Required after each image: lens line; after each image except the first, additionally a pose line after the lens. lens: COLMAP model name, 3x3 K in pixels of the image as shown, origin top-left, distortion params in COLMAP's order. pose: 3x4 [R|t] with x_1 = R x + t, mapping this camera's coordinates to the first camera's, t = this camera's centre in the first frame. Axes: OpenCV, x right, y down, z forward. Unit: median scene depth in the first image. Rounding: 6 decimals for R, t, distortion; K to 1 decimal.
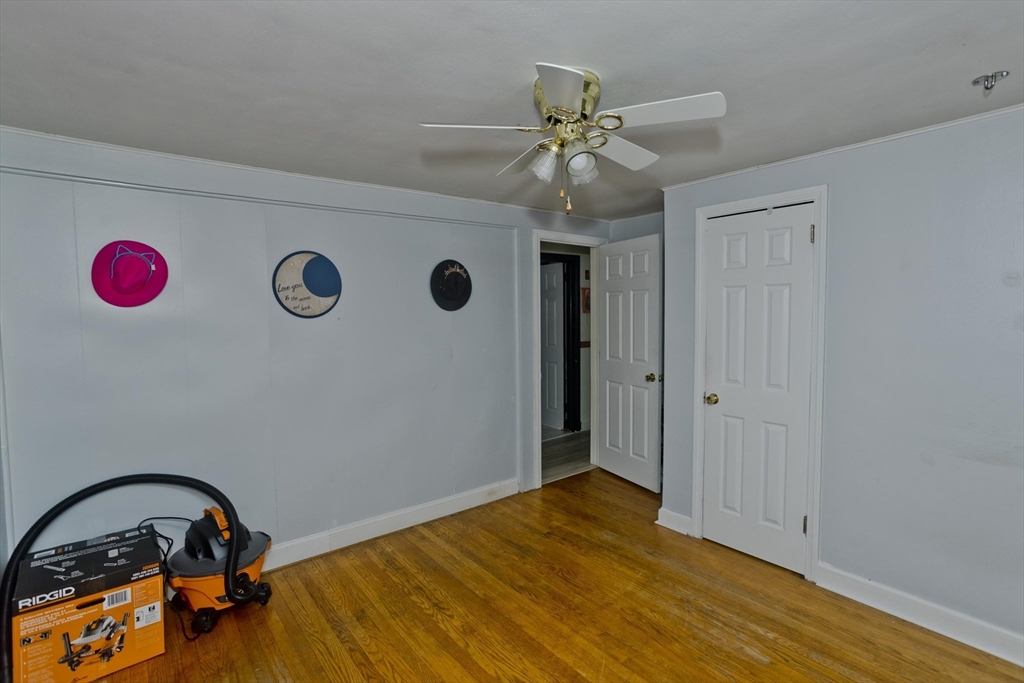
lens RADIAL K [[489.1, 0, 511.2], [0, 489.1, 343.9], [0, 0, 1]] dist [-0.016576, 0.011091]
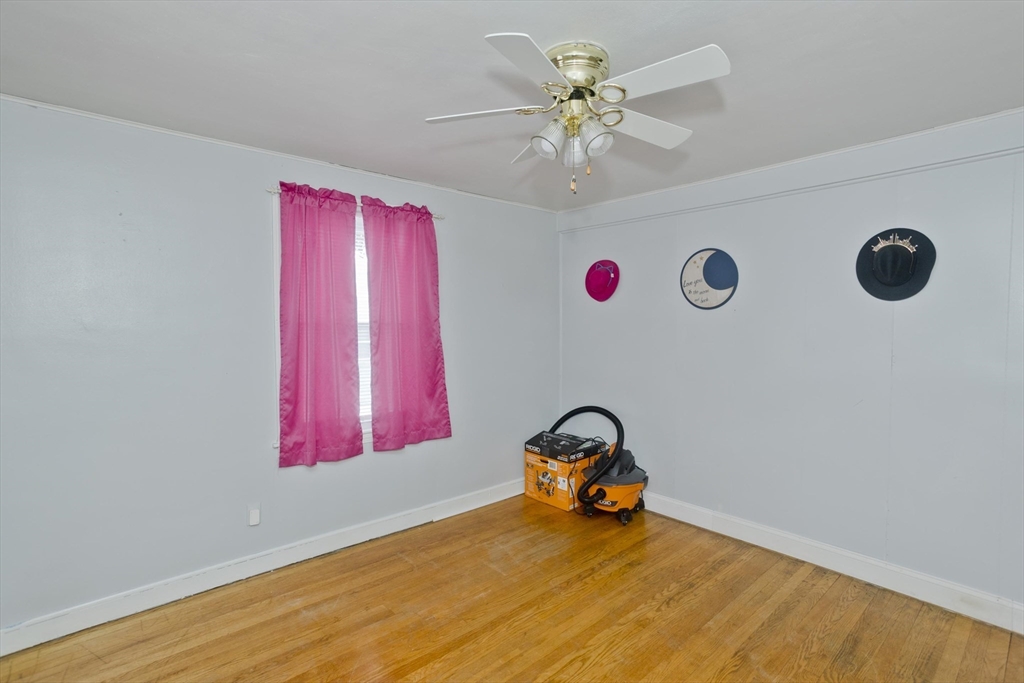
lens RADIAL K [[489.1, 0, 510.3], [0, 489.1, 340.0], [0, 0, 1]] dist [-0.016576, 0.011091]
pose [[0.064423, 0.063278, -0.995914, 0.677393], [-0.064231, 0.996181, 0.059140, -0.021708], [0.995853, 0.060159, 0.068241, 0.504092]]
